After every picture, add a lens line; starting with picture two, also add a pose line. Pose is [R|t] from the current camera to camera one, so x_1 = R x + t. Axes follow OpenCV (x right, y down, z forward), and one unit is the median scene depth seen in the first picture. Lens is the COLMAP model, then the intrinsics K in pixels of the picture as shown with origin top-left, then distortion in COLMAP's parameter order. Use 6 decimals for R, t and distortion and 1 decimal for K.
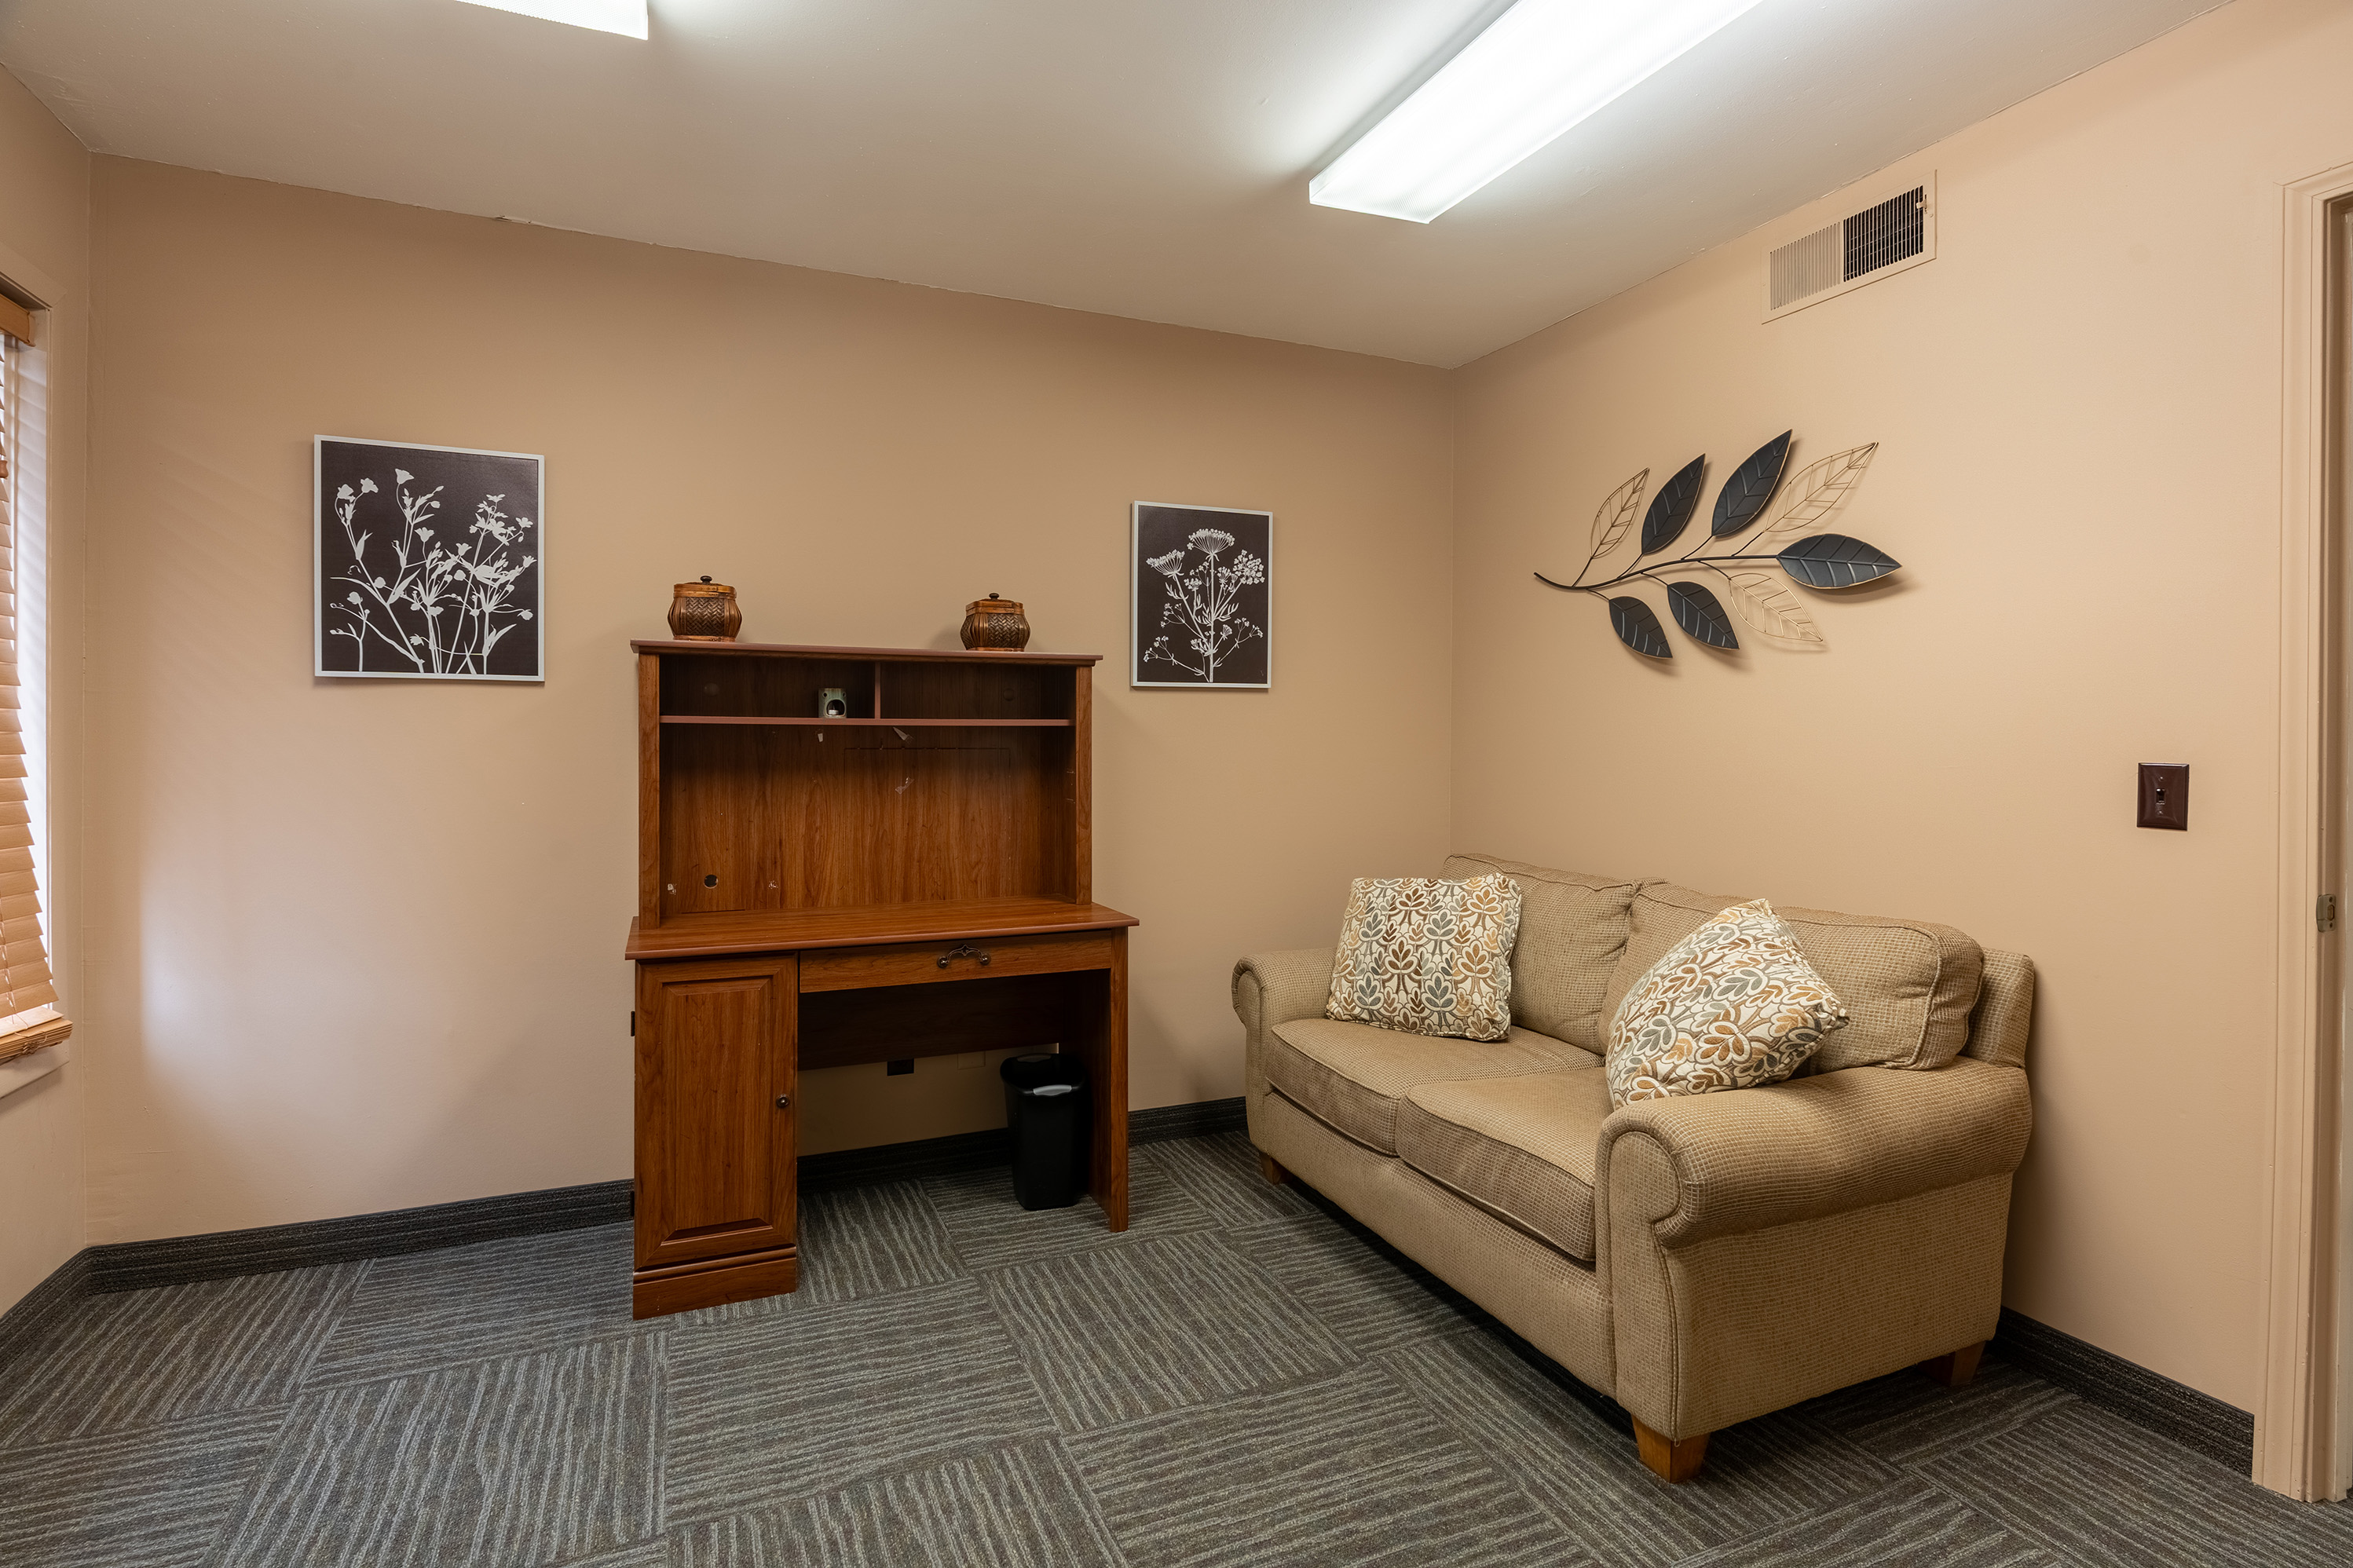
lens RADIAL K [[1112.1, 0, 1165.1], [0, 1112.1, 769.2], [0, 0, 1]] dist [-0.005729, -0.000239]
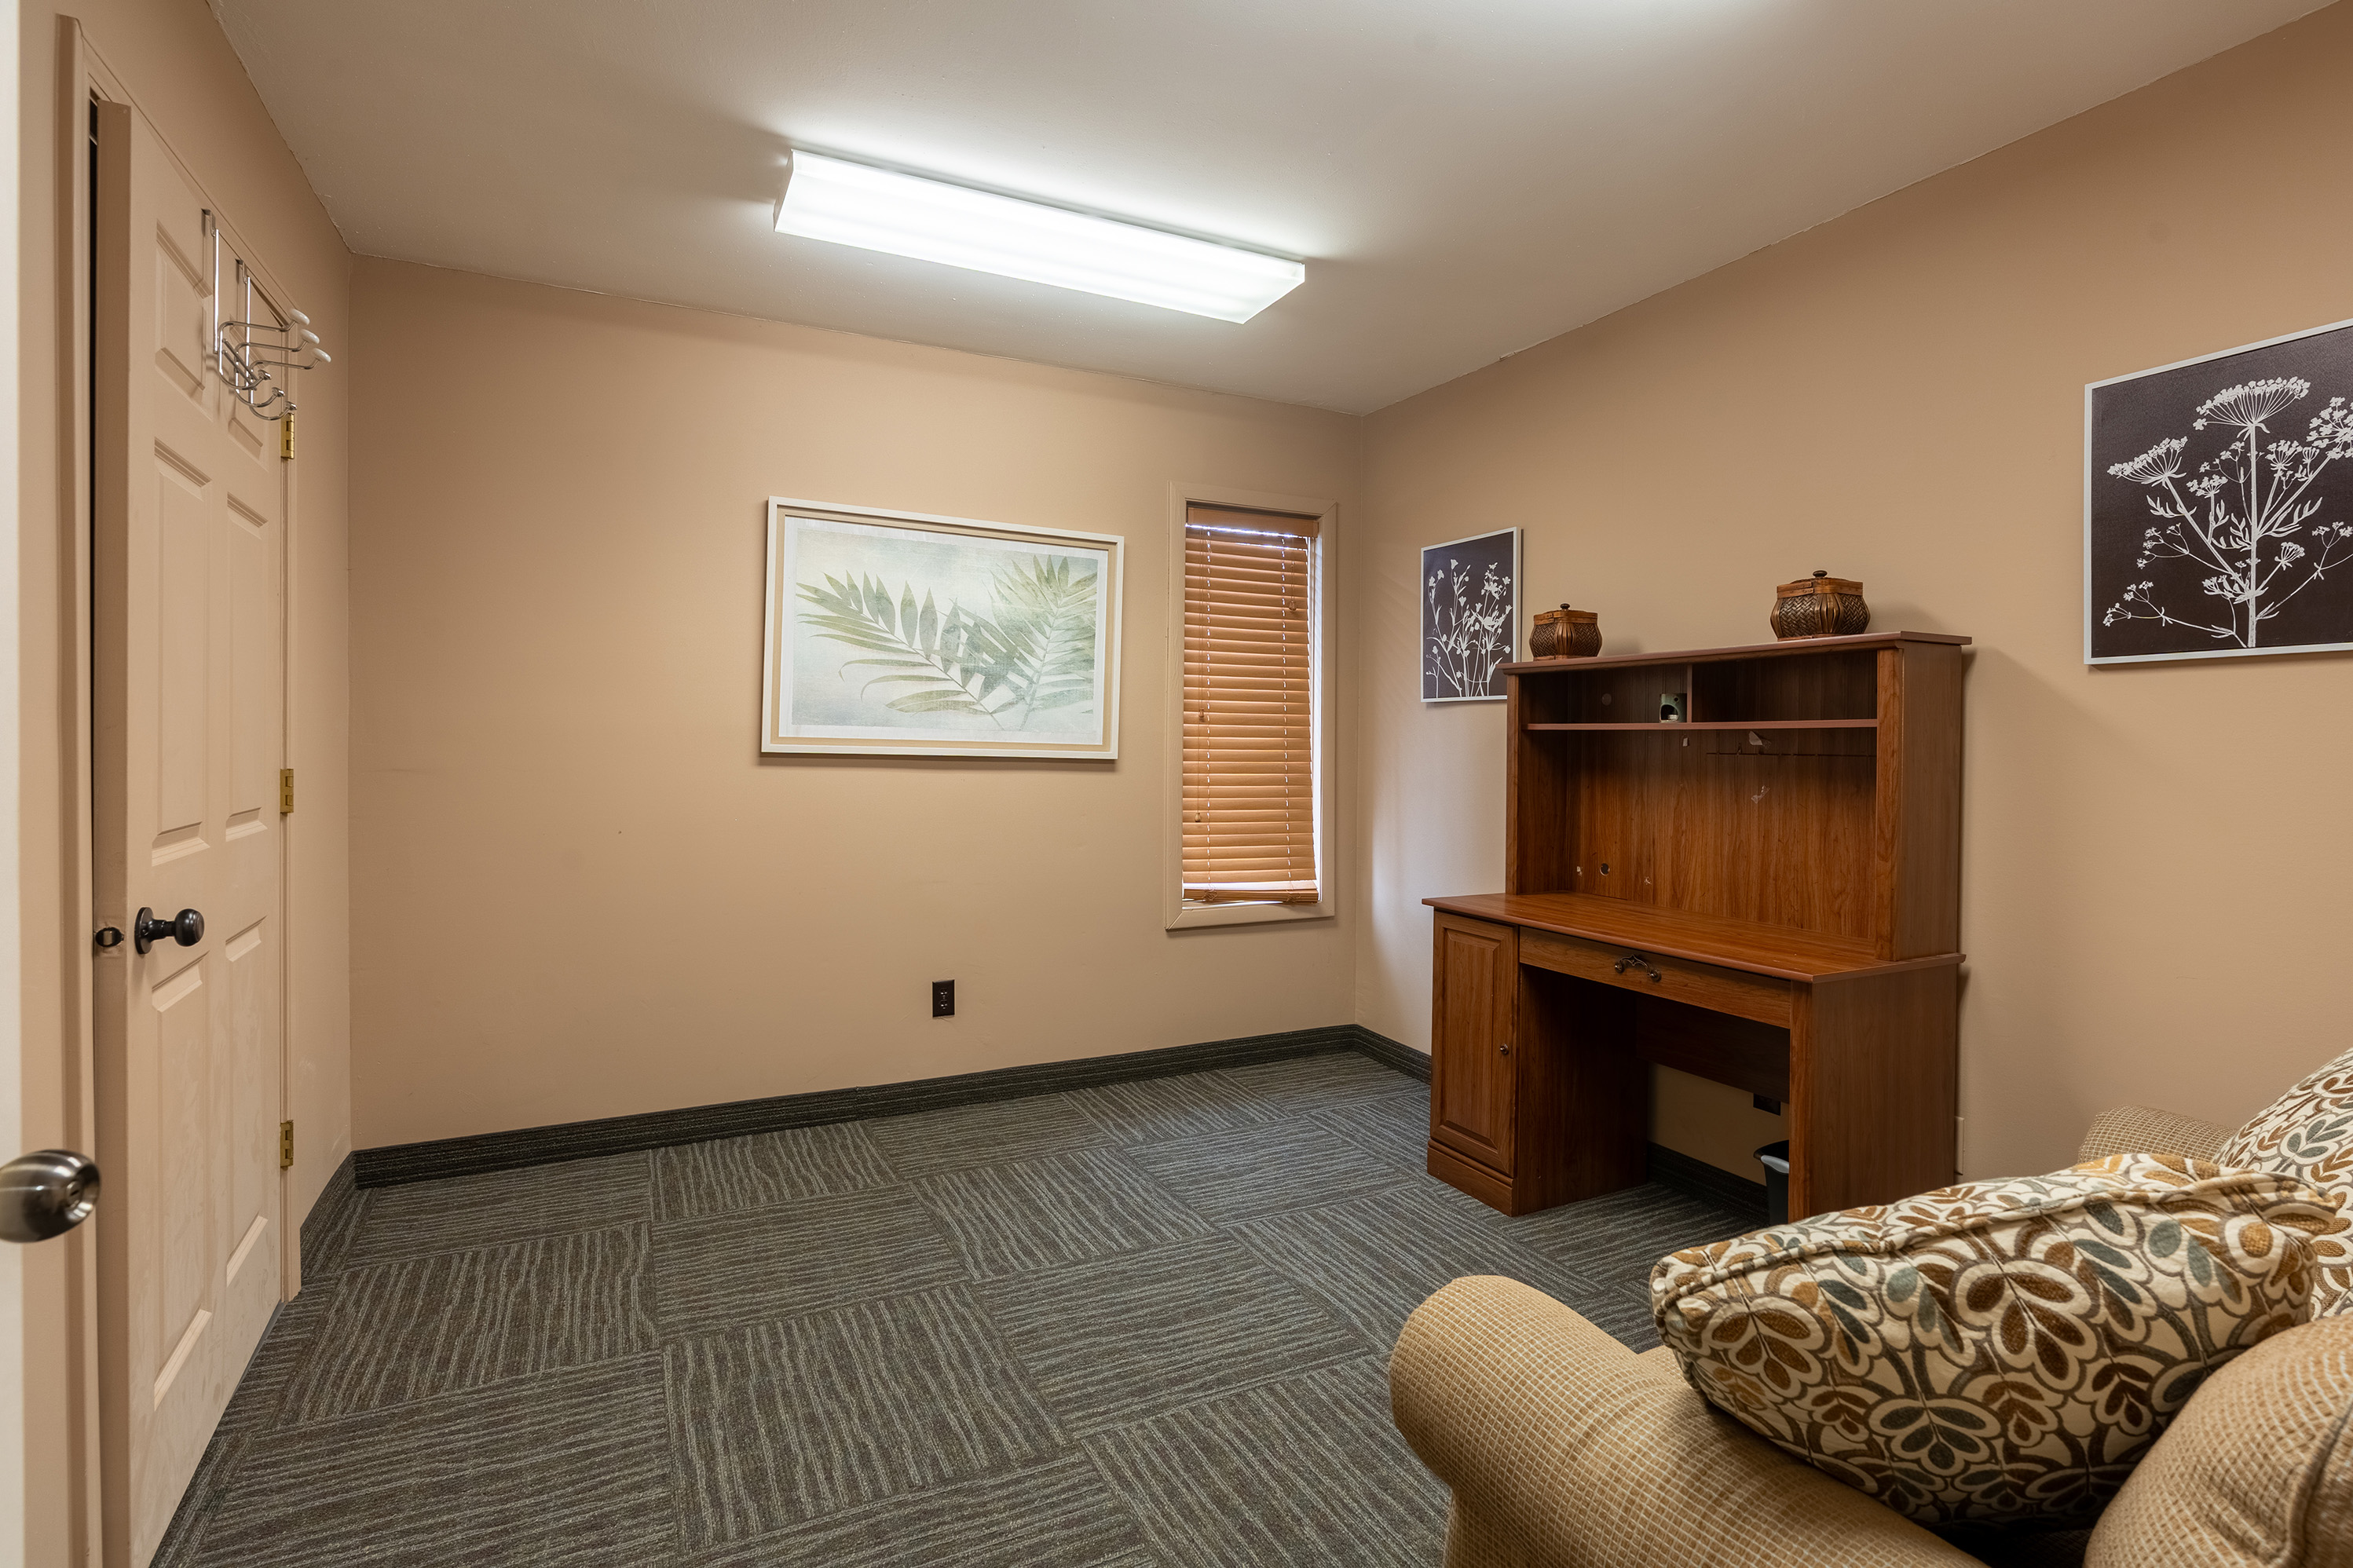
lens RADIAL K [[1138.5, 0, 1176.5], [0, 1138.5, 784.0], [0, 0, 1]] dist [-0.005113, 0.000373]
pose [[0.059606, 0.035602, -0.997587, 0.689788], [-0.033723, 0.998865, 0.033632, -0.009552], [0.997652, 0.031637, 0.060739, 0.473425]]
